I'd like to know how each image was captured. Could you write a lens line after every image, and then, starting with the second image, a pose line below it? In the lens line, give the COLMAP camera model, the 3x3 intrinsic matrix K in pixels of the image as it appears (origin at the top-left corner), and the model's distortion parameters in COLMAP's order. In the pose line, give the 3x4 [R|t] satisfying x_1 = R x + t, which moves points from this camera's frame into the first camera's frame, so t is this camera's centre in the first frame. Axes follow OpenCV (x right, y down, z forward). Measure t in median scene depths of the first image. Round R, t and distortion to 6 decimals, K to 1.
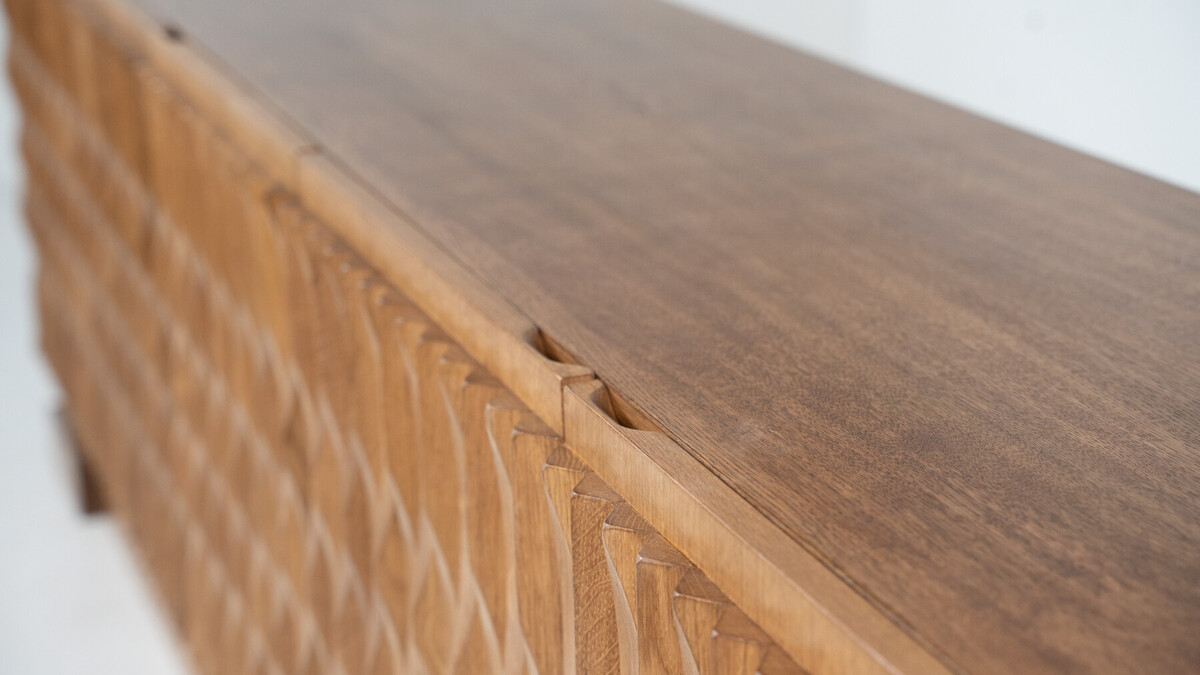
lens RADIAL K [[2298.2, 0, 600.3], [0, 2298.2, 335.5], [0, 0, 1]] dist [0.217210, 0.000000]
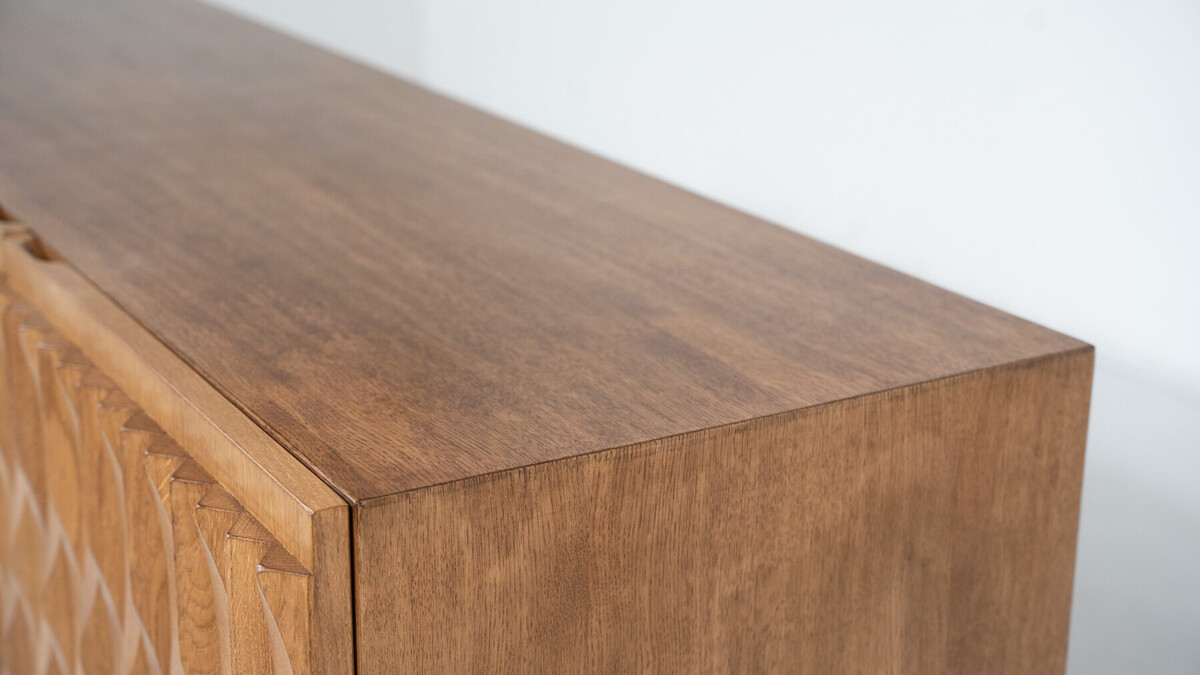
lens RADIAL K [[1940.2, 0, 629.1], [0, 1940.2, 347.9], [0, 0, 1]] dist [0.138954, 0.000000]
pose [[0.983472, -0.018419, 0.180120, 0.168648], [0.016086, 0.999767, 0.014402, 0.093815], [-0.180344, -0.011267, 0.983539, -0.277020]]
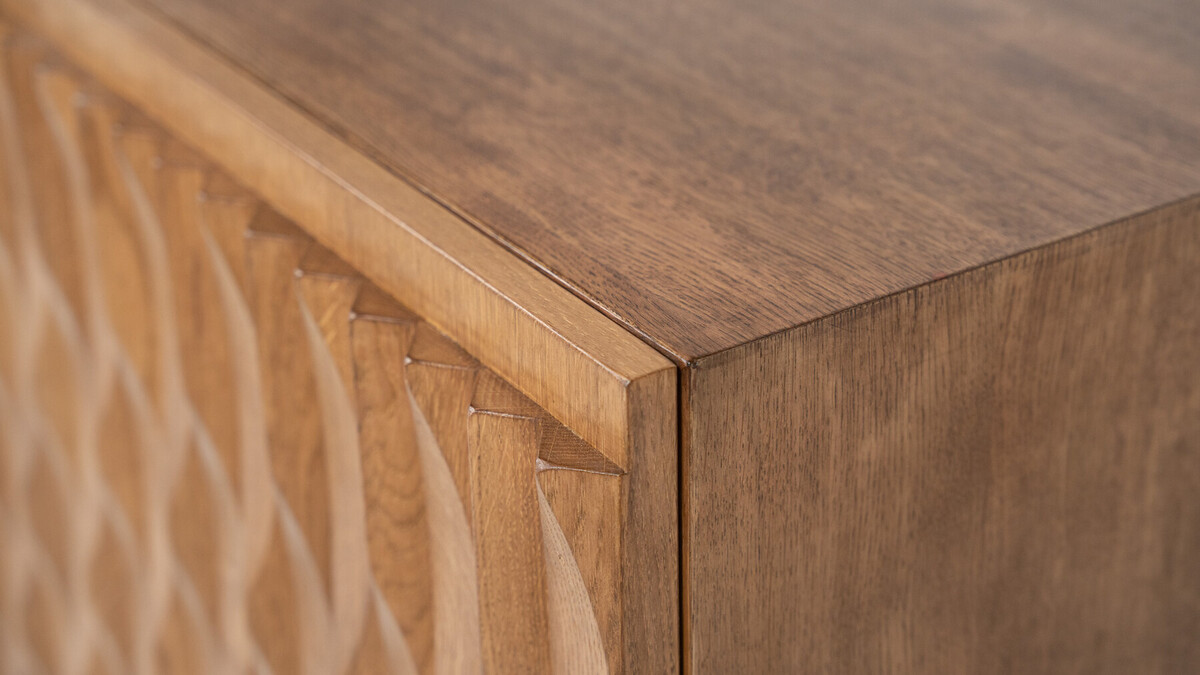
lens RADIAL K [[2298.2, 0, 605.4], [0, 2298.2, 340.3], [0, 0, 1]] dist [0.217210, 0.000000]
pose [[0.976770, -0.091115, 0.193957, 0.037579], [0.058816, 0.984335, 0.166210, 0.049632], [-0.206063, -0.150941, 0.966827, -0.016008]]
